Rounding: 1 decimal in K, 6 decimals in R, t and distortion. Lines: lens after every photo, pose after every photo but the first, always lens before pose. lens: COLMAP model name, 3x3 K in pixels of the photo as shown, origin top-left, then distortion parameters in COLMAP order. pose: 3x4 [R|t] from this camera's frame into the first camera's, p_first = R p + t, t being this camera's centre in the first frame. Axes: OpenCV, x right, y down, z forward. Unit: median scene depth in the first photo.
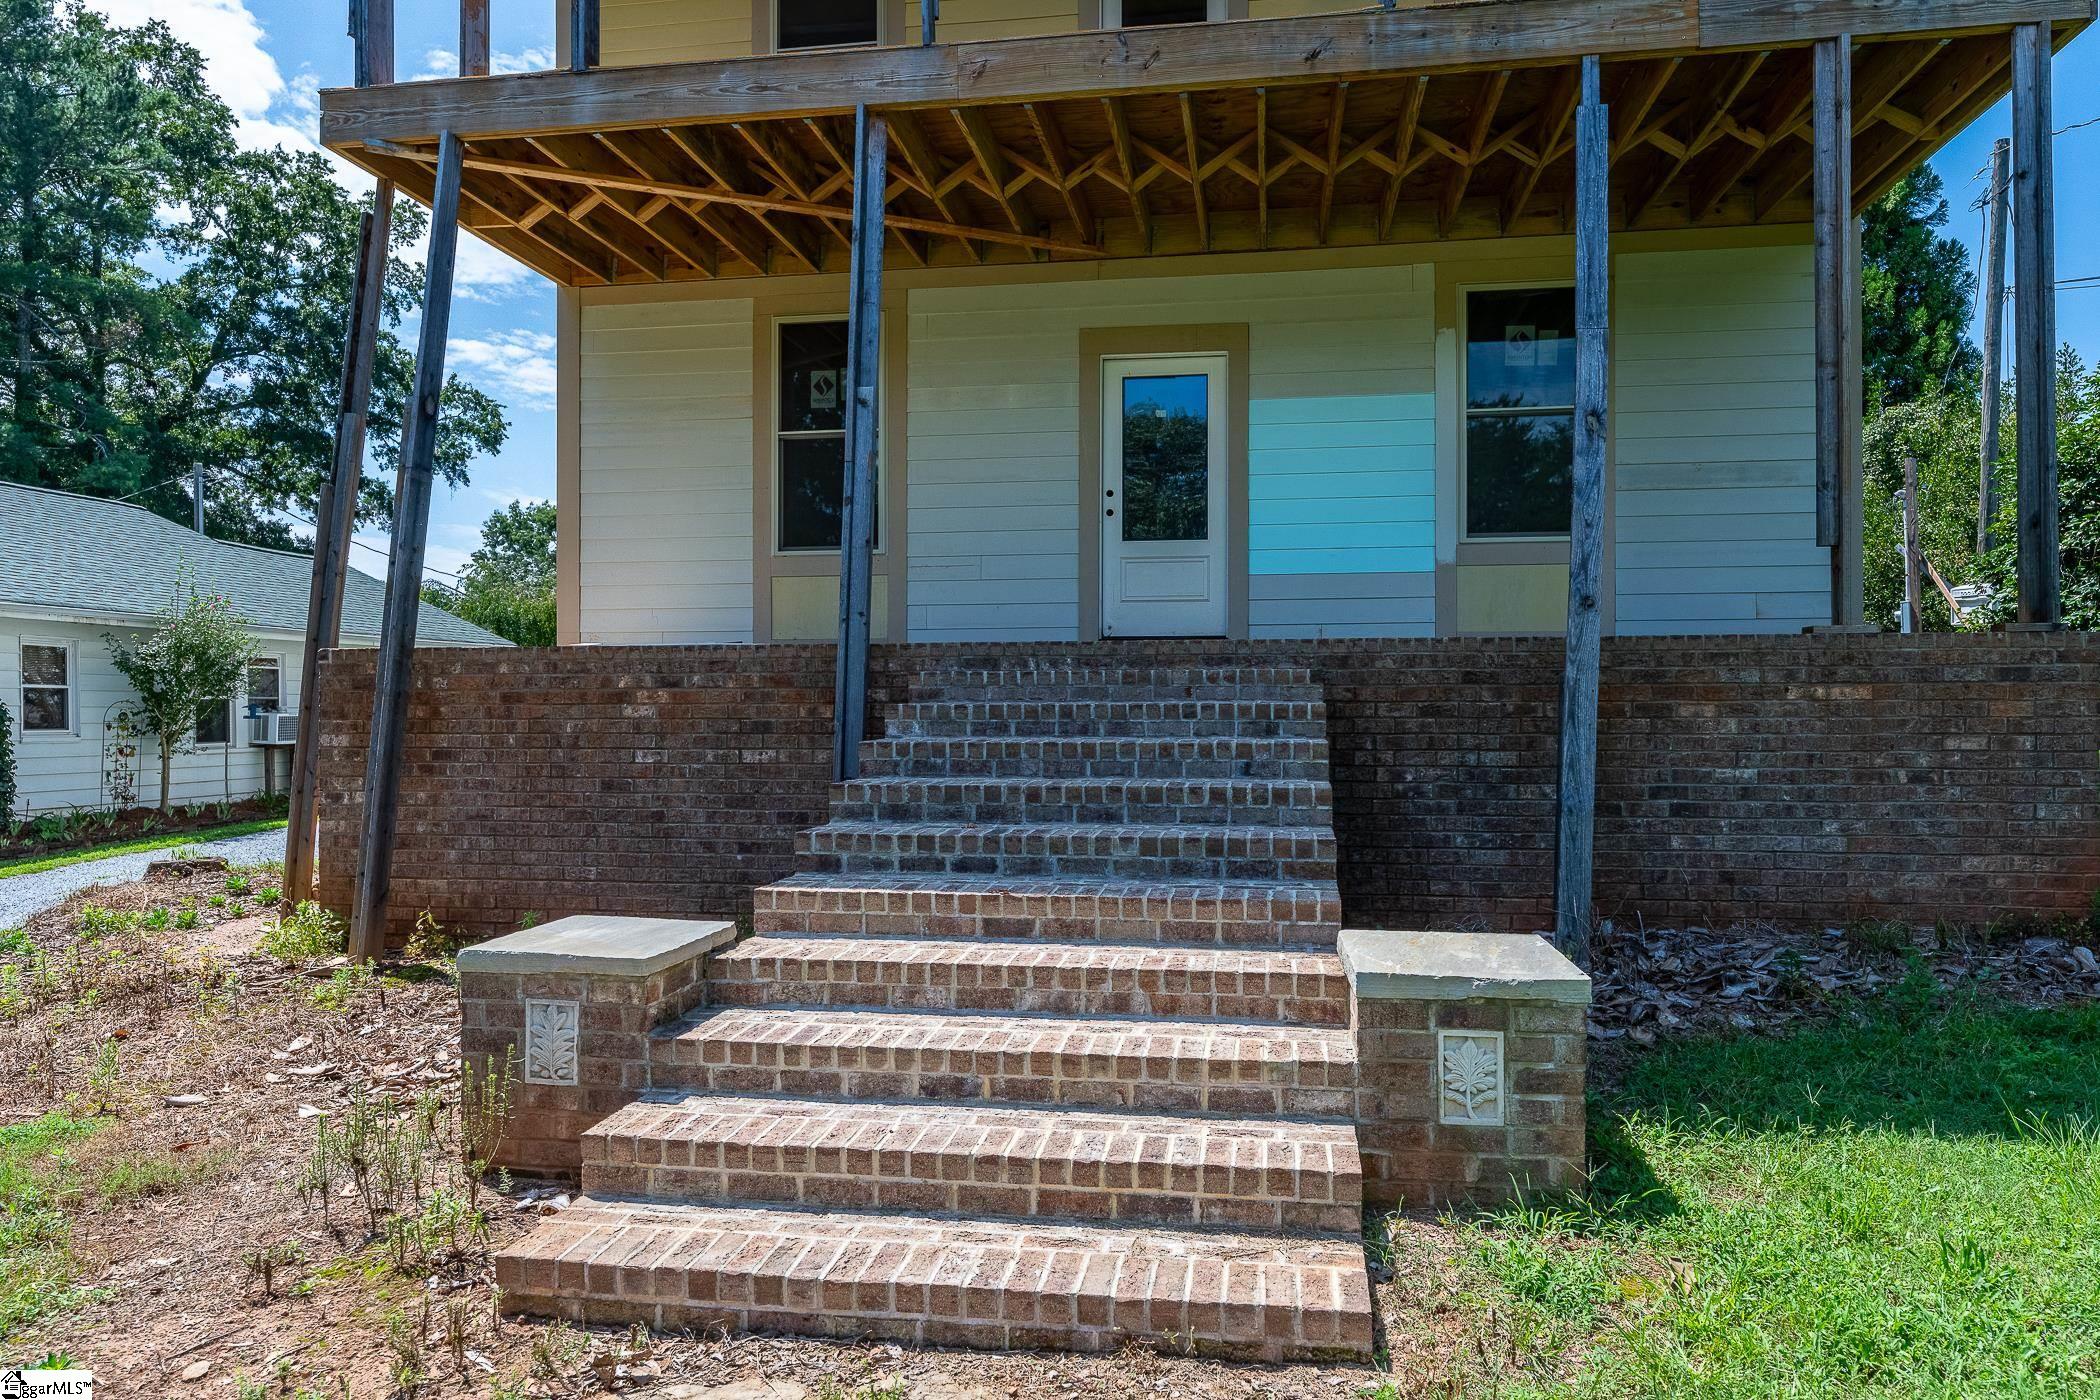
lens RADIAL K [[1216.6, 0, 1066.0], [0, 1216.6, 705.2], [0, 0, 1]] dist [0.005075, -0.000777]
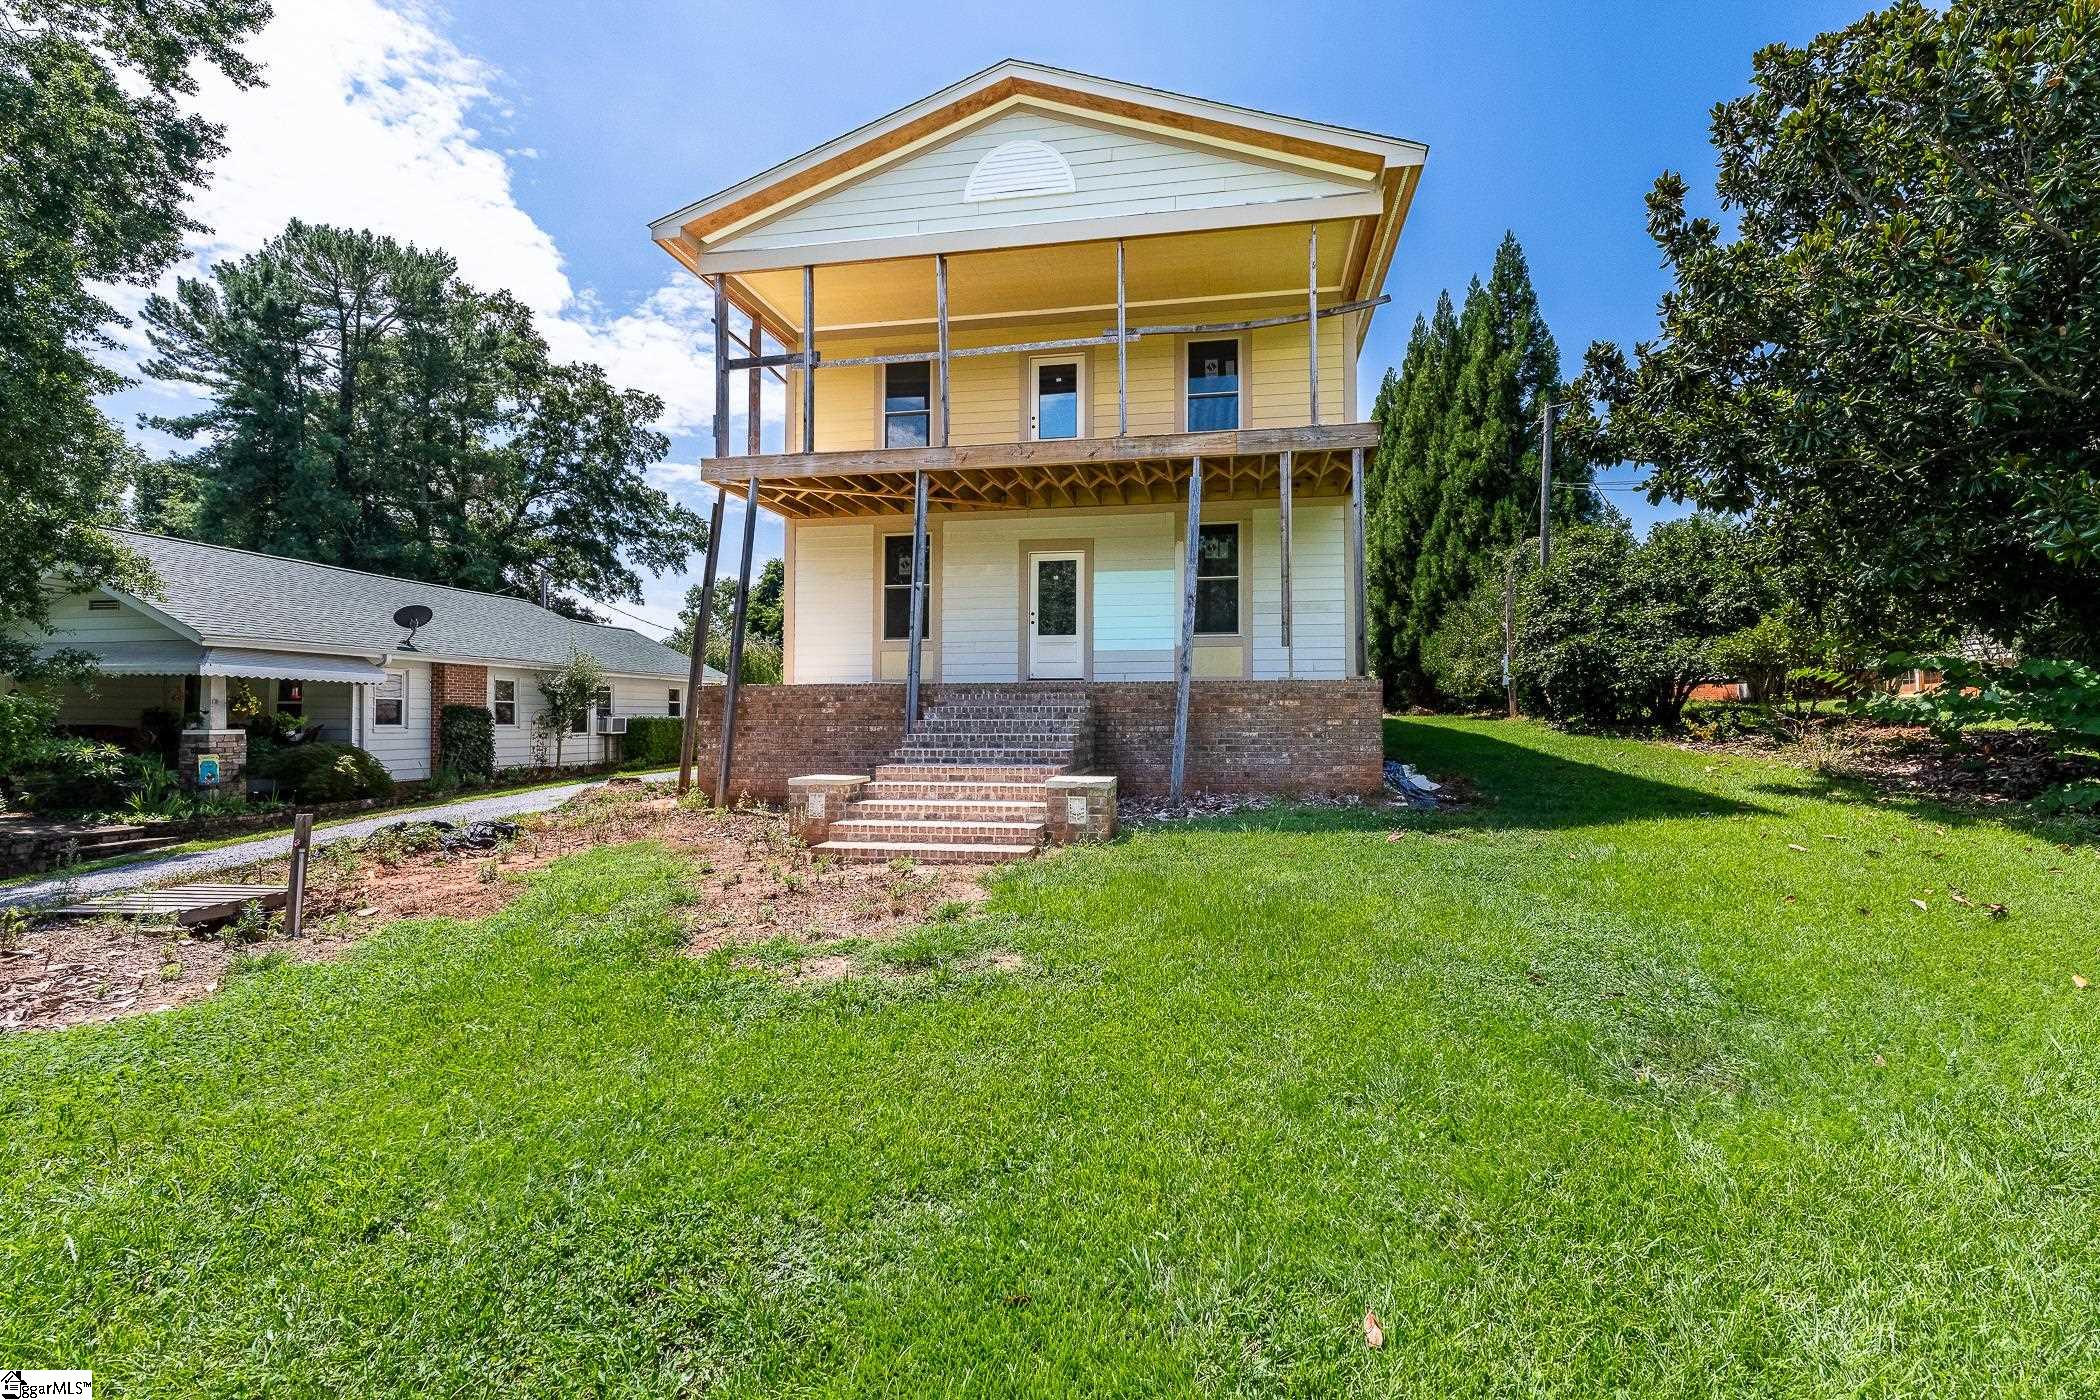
lens RADIAL K [[893.1, 0, 1046.7], [0, 893.1, 690.0], [0, 0, 1]] dist [0.000052, 0.000016]
pose [[0.998750, -0.000340, -0.049987, 0.134385], [-0.001181, 0.999537, -0.030398, 0.012860], [0.049974, 0.030419, 0.998287, -0.578227]]
